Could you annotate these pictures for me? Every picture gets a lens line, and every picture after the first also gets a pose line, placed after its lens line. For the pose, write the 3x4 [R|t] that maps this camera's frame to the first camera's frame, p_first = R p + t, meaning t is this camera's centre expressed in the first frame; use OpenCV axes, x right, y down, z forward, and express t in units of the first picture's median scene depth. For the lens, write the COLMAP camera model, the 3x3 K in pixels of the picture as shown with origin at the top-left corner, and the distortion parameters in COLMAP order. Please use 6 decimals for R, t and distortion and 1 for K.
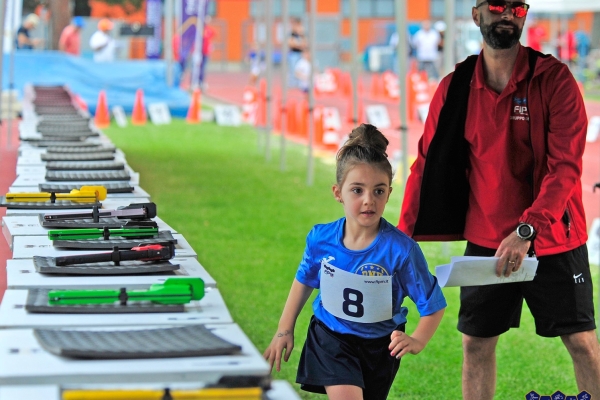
lens RADIAL K [[2295.0, 0, 300.0], [0, 2295.0, 200.0], [0, 0, 1]] dist [-0.219964, -1.128476]
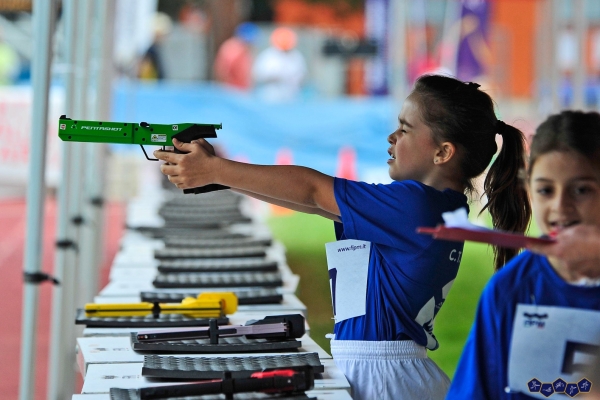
lens RADIAL K [[3939.4, 0, 300.0], [0, 3939.4, 200.0], [0, 0, 1]] dist [1.268154, 22.257482]
pose [[0.996300, -0.005768, -0.085746, 0.029477], [0.002765, 0.999380, -0.035096, 0.006774], [0.085895, 0.034729, 0.995699, -0.127850]]
